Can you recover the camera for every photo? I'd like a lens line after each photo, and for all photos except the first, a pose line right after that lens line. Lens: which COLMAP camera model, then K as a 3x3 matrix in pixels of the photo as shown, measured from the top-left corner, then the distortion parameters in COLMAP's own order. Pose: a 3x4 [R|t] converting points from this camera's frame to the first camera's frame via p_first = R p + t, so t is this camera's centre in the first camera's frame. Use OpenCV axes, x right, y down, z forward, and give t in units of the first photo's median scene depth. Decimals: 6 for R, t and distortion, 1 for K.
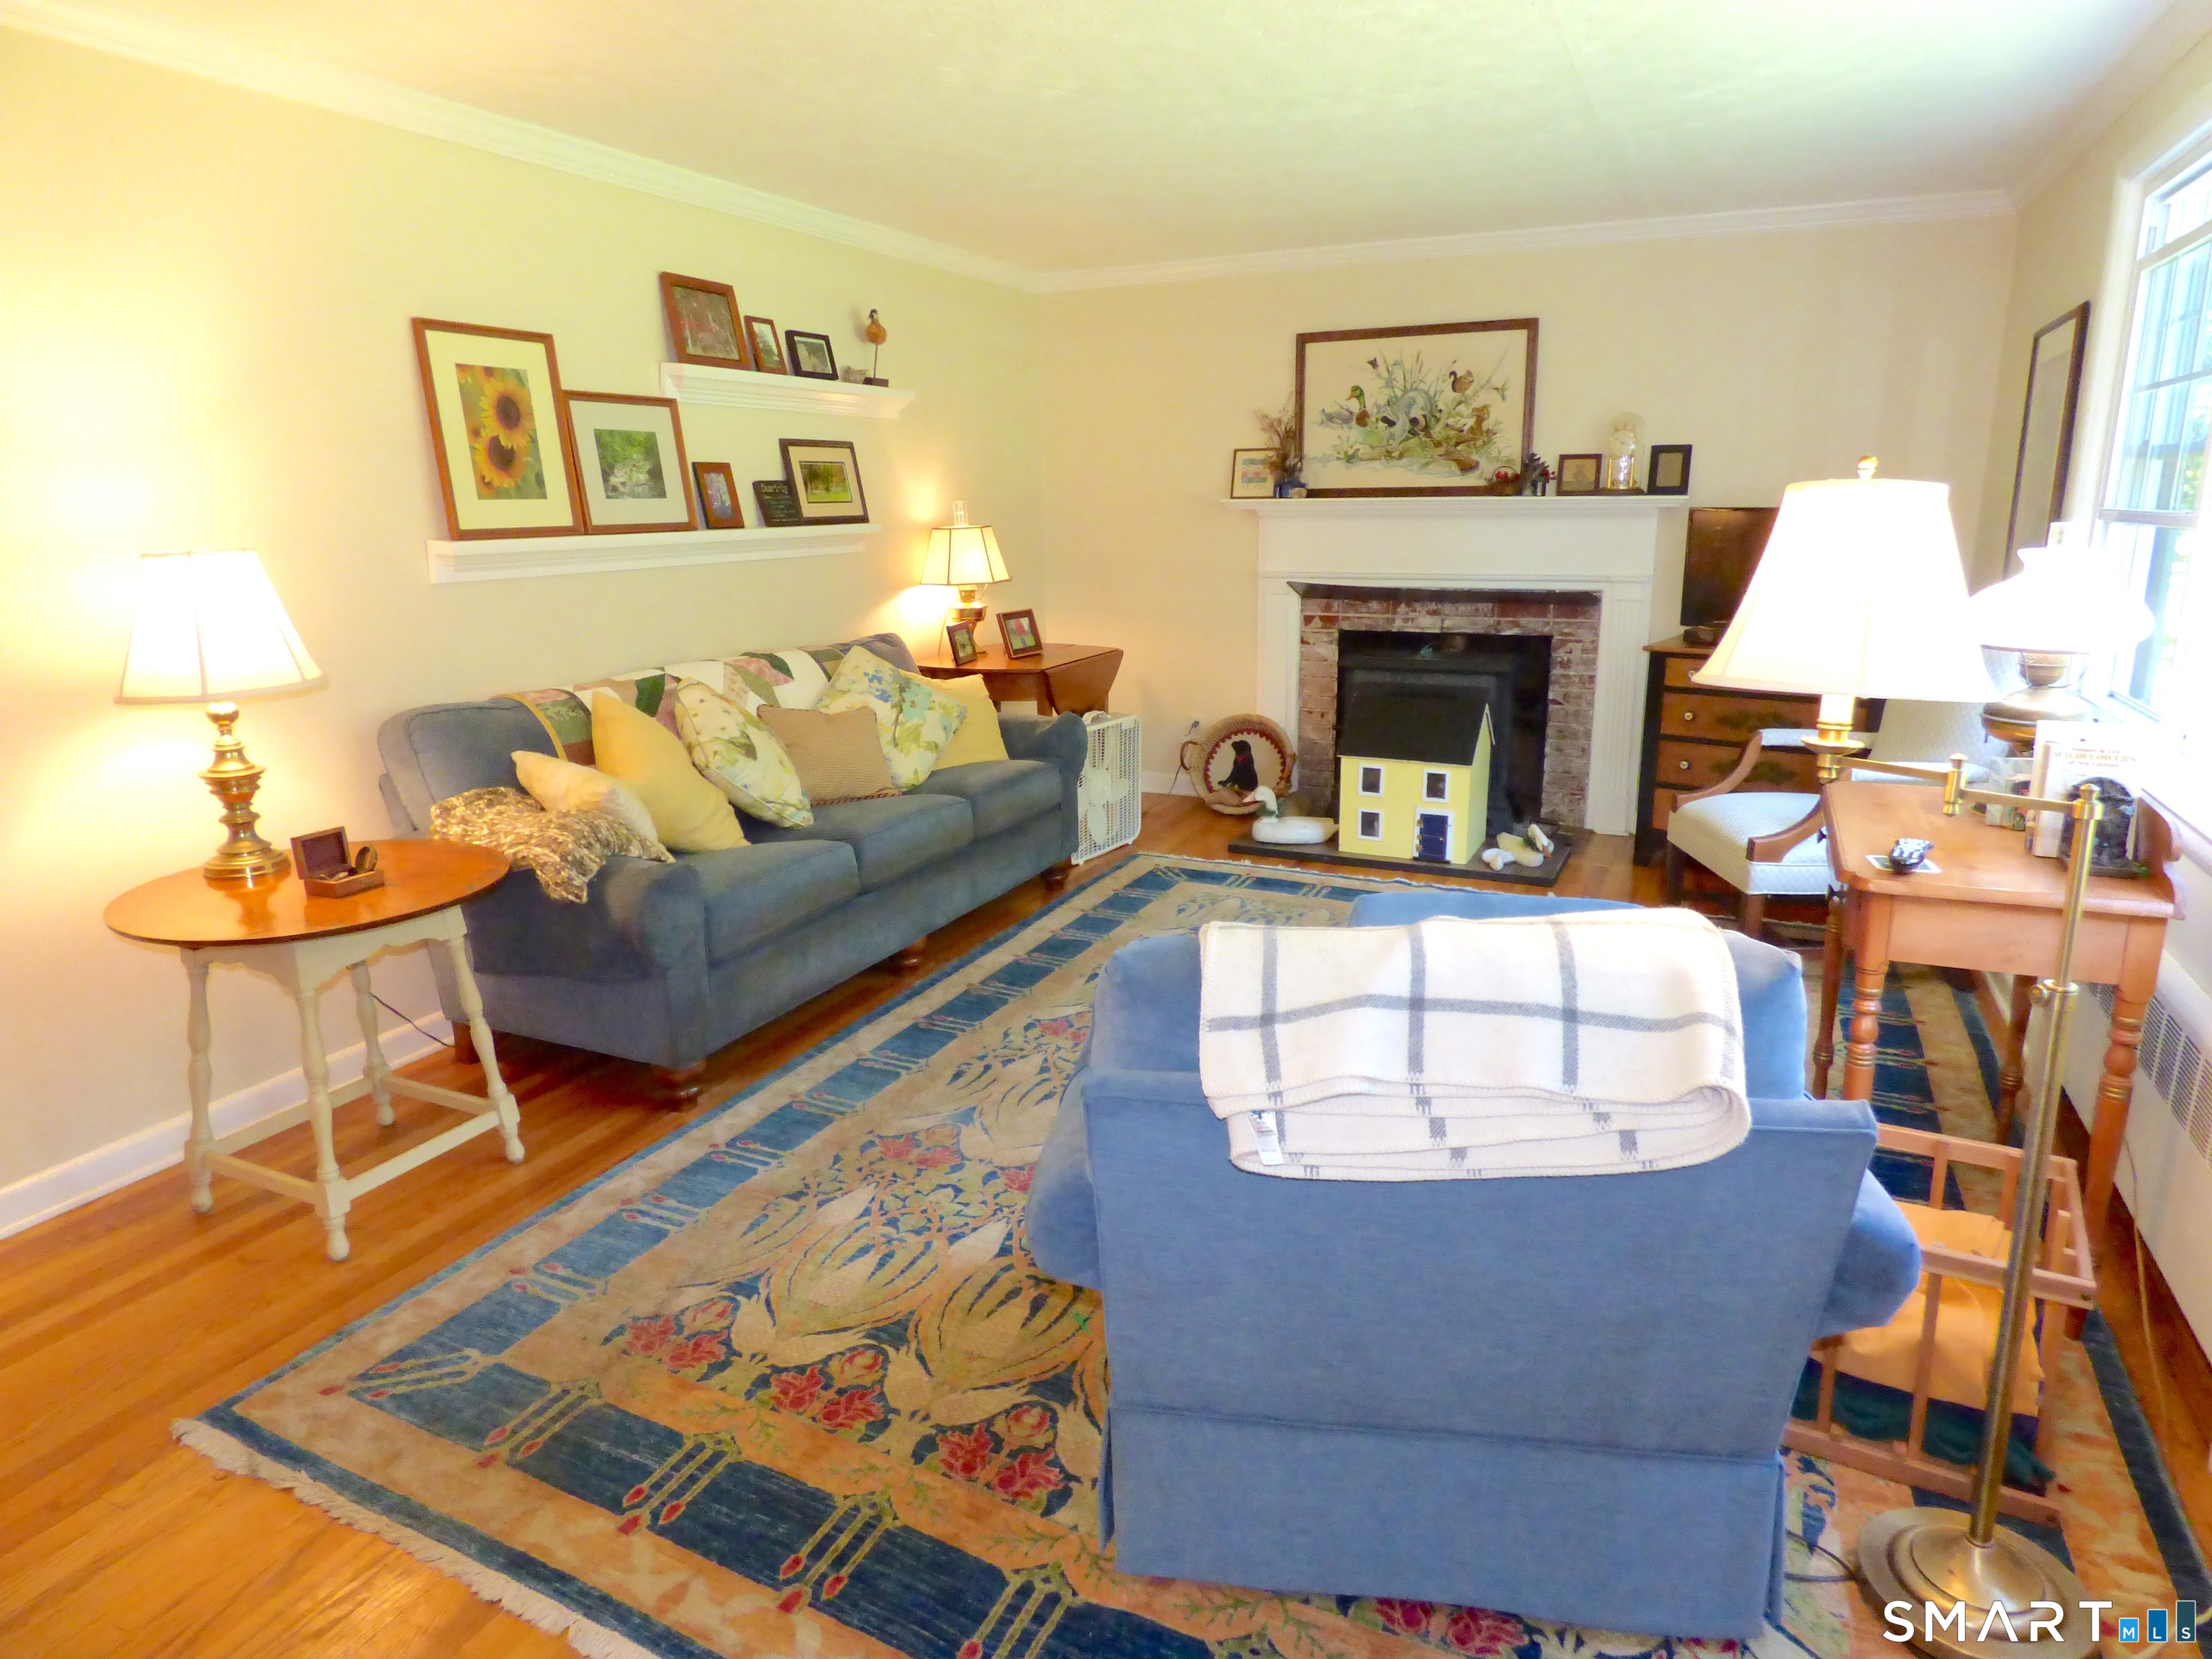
lens RADIAL K [[1311.4, 0, 1105.4], [0, 1311.4, 816.0], [0, 0, 1]] dist [0.003926, 0.000197]
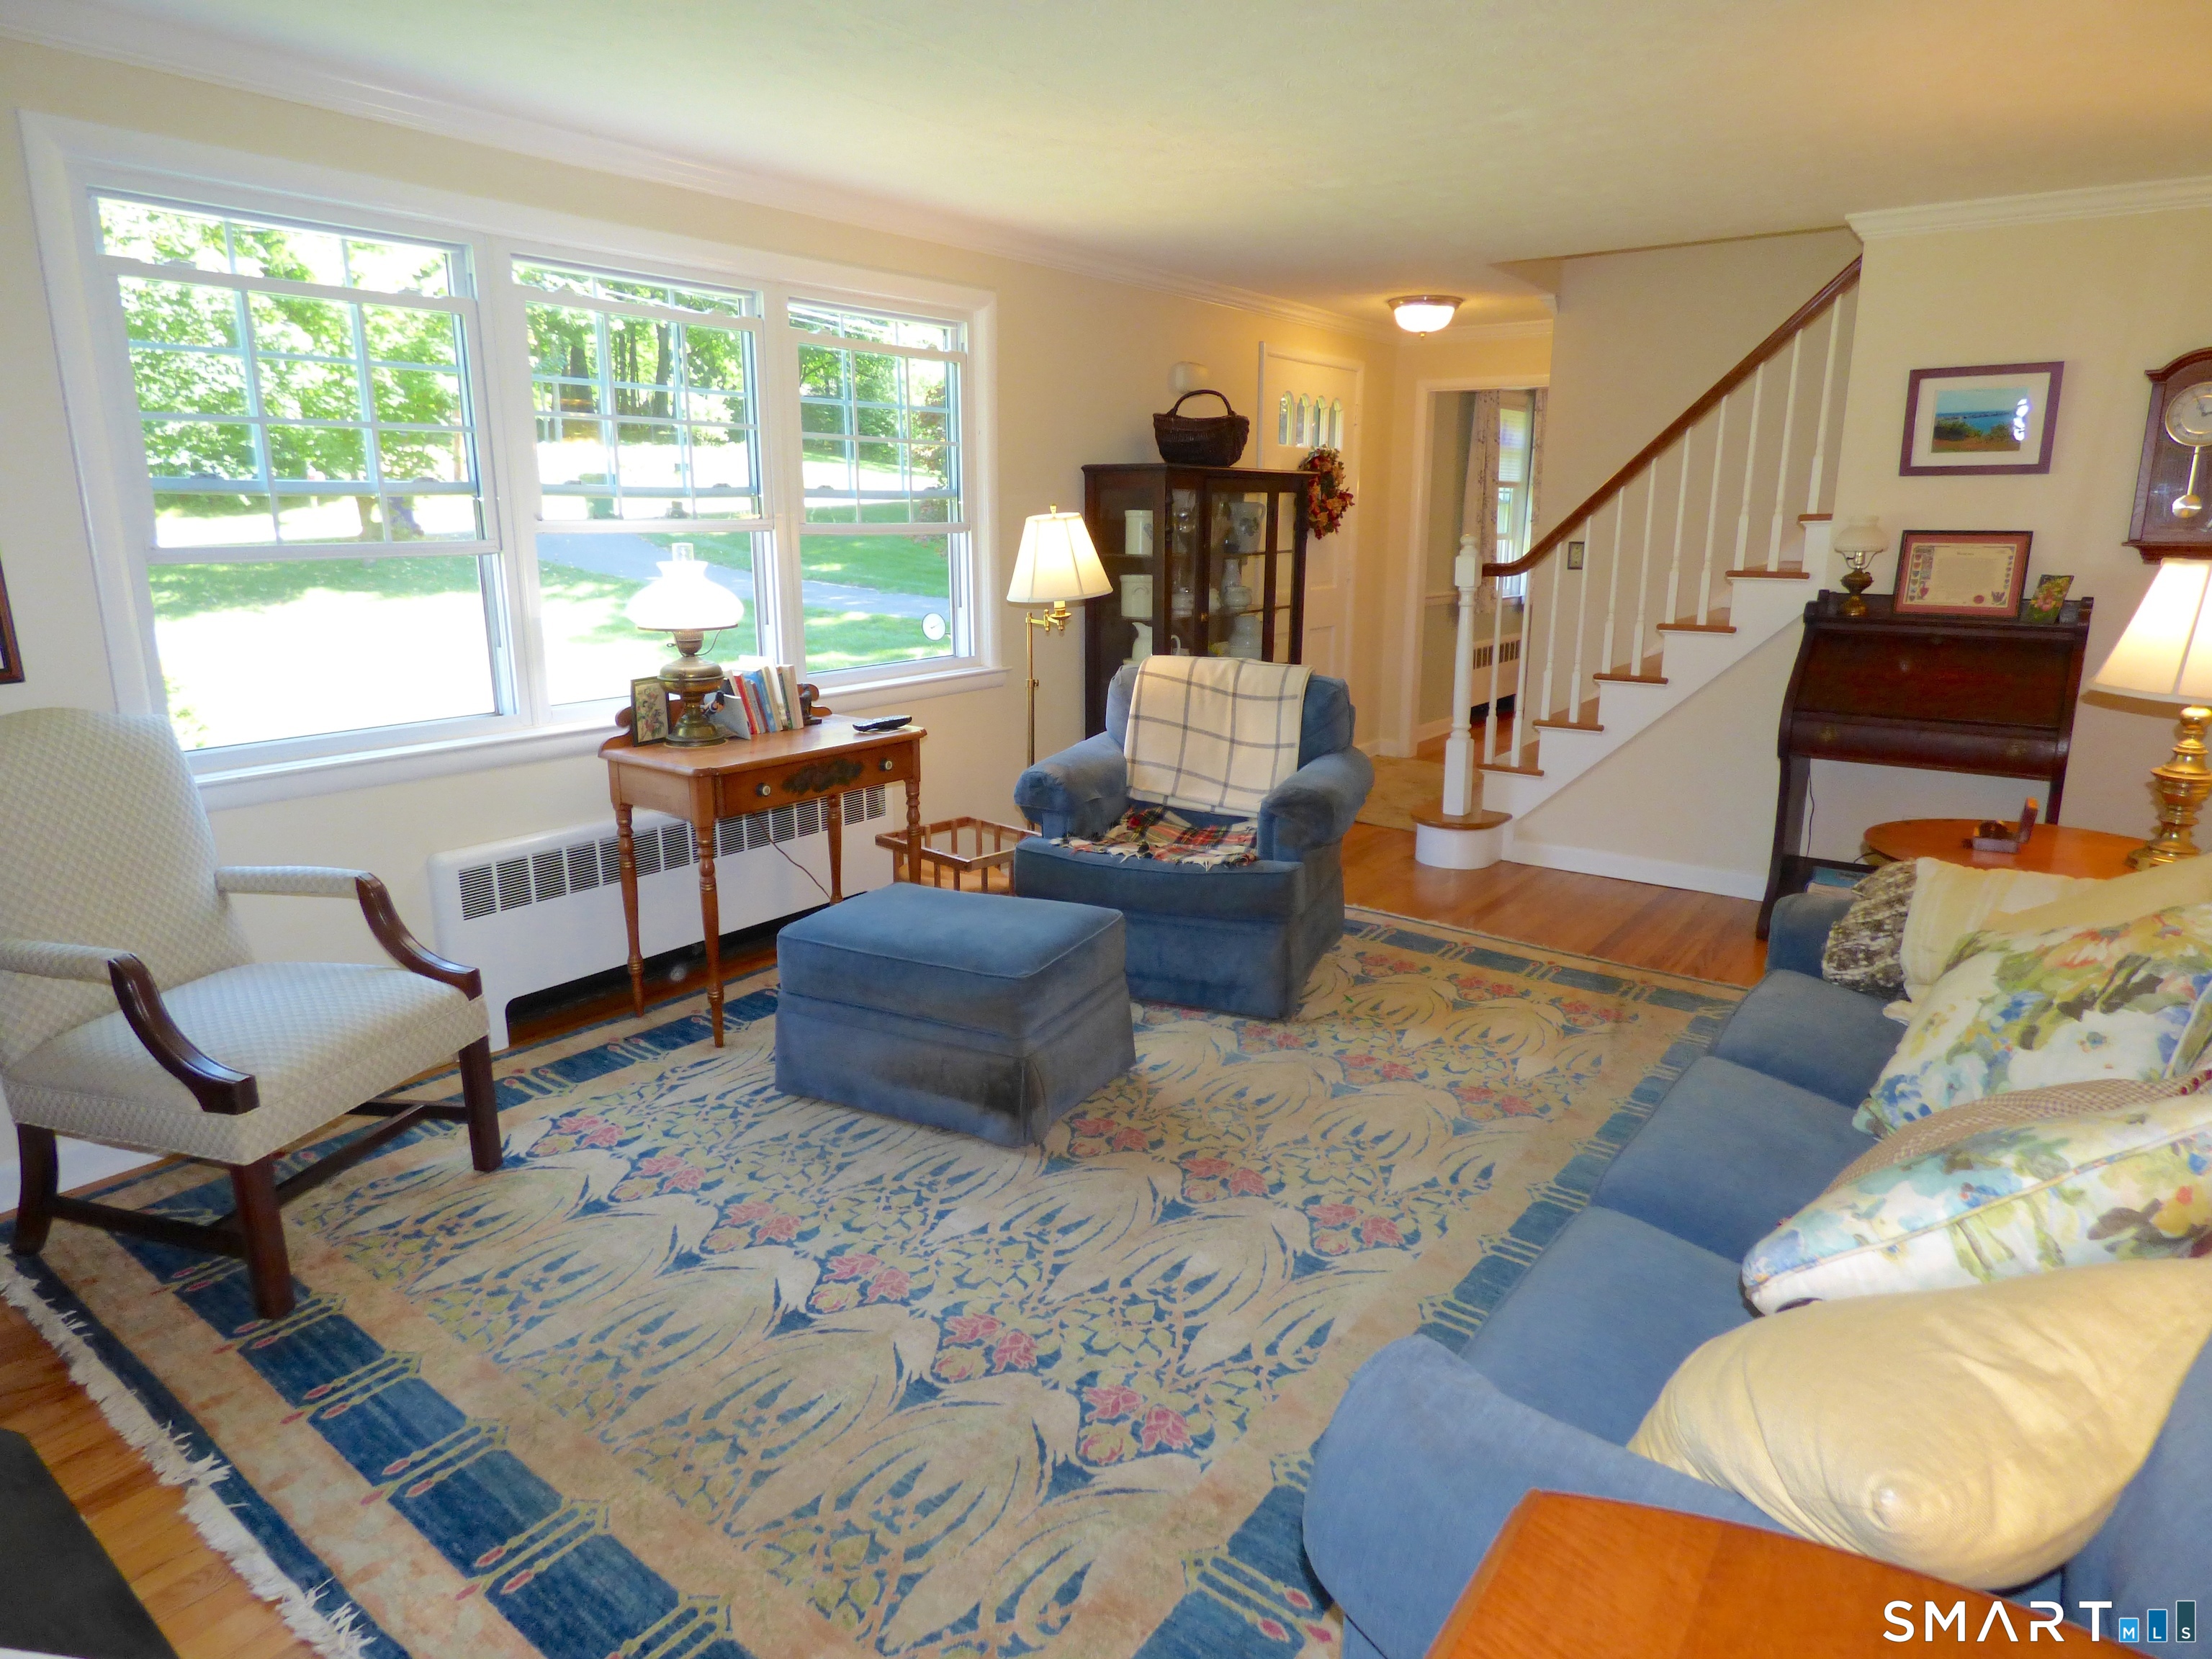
lens RADIAL K [[1311.4, 0, 1105.4], [0, 1311.4, 816.0], [0, 0, 1]] dist [0.003926, 0.000197]
pose [[-0.978612, -0.033848, 0.202909, -0.039966], [0.061395, 0.893361, 0.445127, -0.511408], [-0.196337, 0.448064, -0.872176, 2.062348]]
